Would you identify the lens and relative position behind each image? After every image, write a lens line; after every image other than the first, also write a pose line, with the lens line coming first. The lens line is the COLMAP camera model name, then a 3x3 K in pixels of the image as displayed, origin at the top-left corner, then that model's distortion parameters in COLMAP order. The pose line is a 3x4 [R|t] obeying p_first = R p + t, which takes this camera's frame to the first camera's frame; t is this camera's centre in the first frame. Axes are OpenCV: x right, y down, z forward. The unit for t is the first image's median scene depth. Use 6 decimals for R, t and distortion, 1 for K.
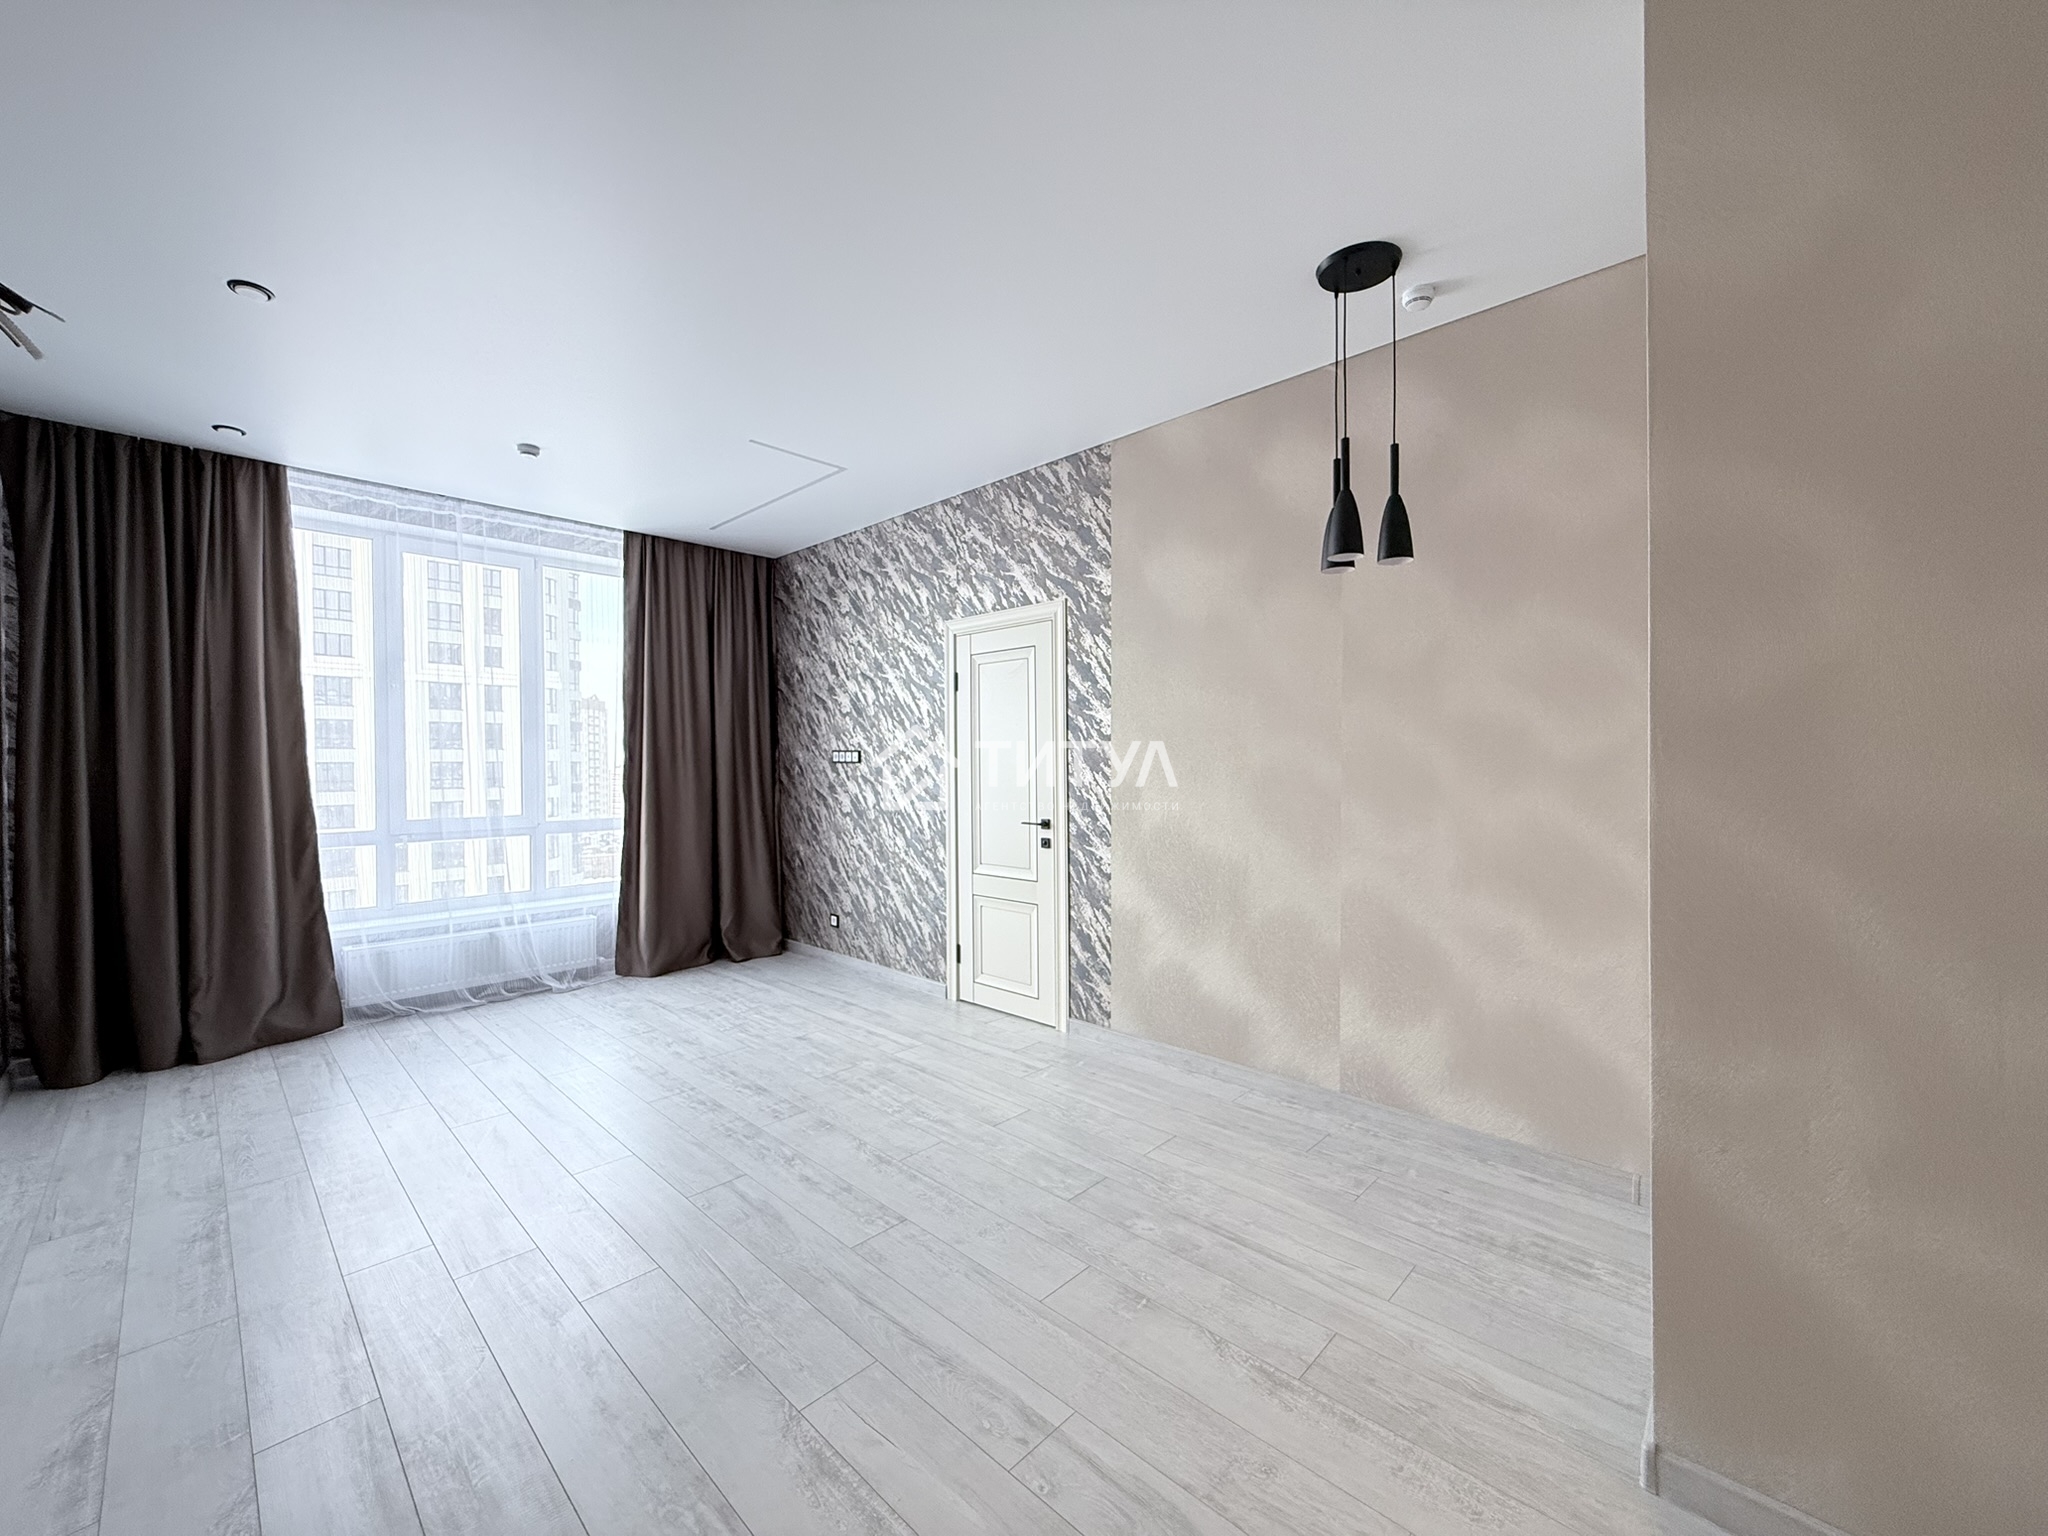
lens RADIAL K [[814.5, 0, 1018.8], [0, 814.5, 766.4], [0, 0, 1]] dist [-0.002102, -0.000130]
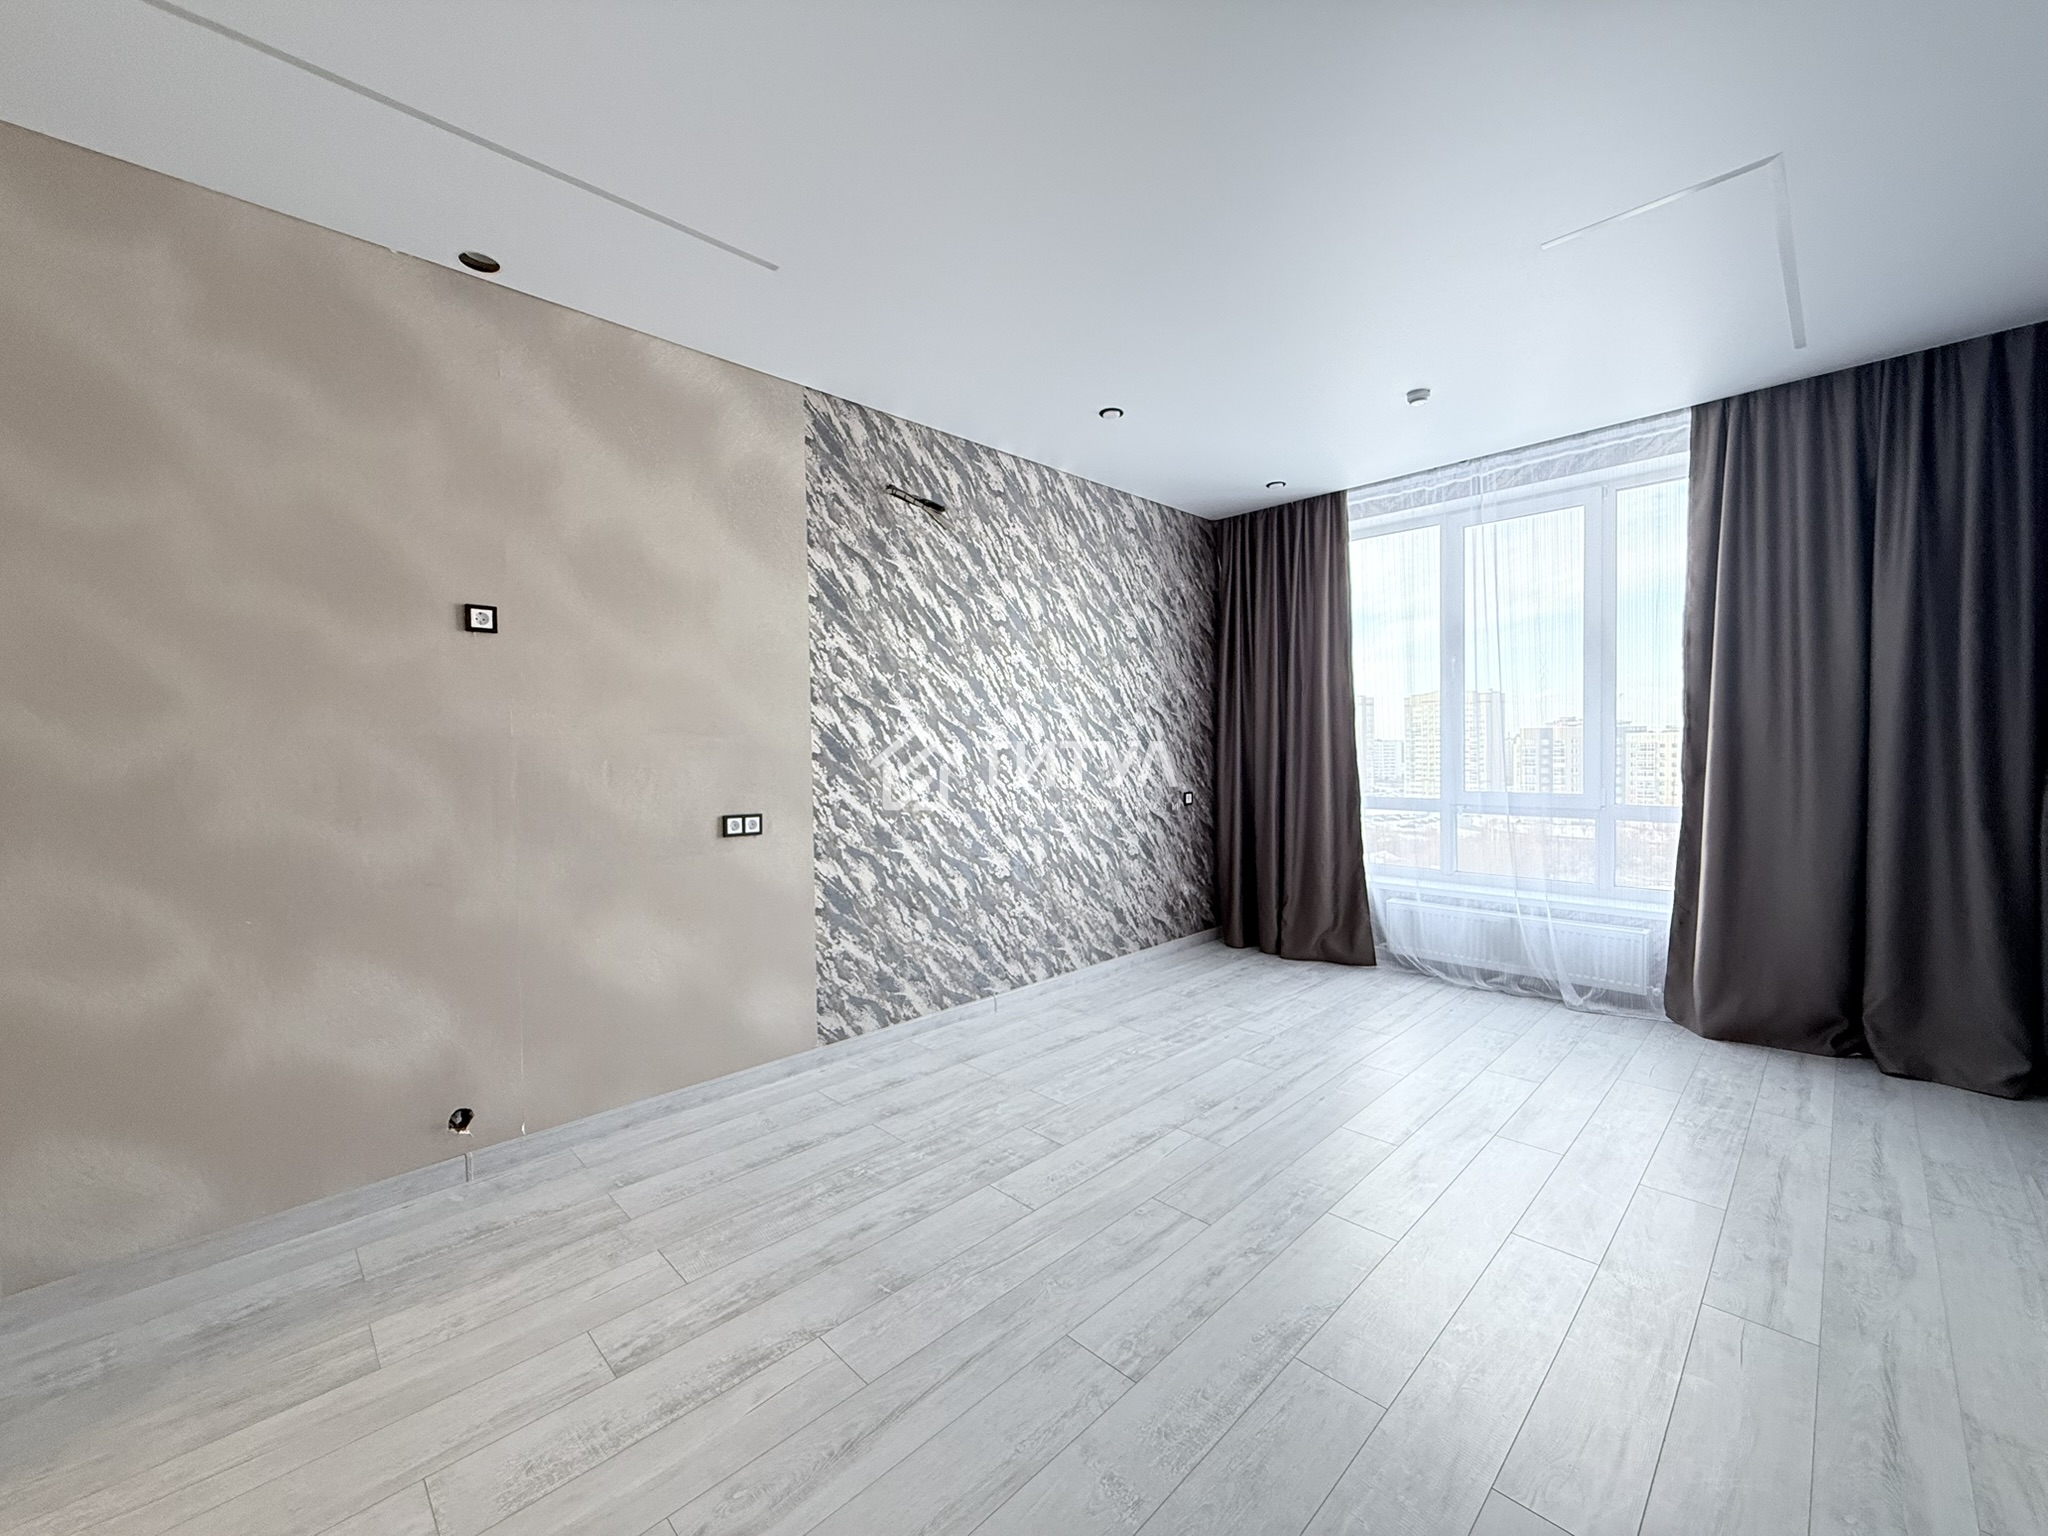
lens RADIAL K [[814.5, 0, 1018.8], [0, 814.5, 766.4], [0, 0, 1]] dist [-0.002102, -0.000130]
pose [[-0.030657, 0.032879, -0.998989, 0.304117], [0.008819, 0.999429, 0.032623, -0.003007], [0.999491, -0.007810, -0.030930, 0.503640]]
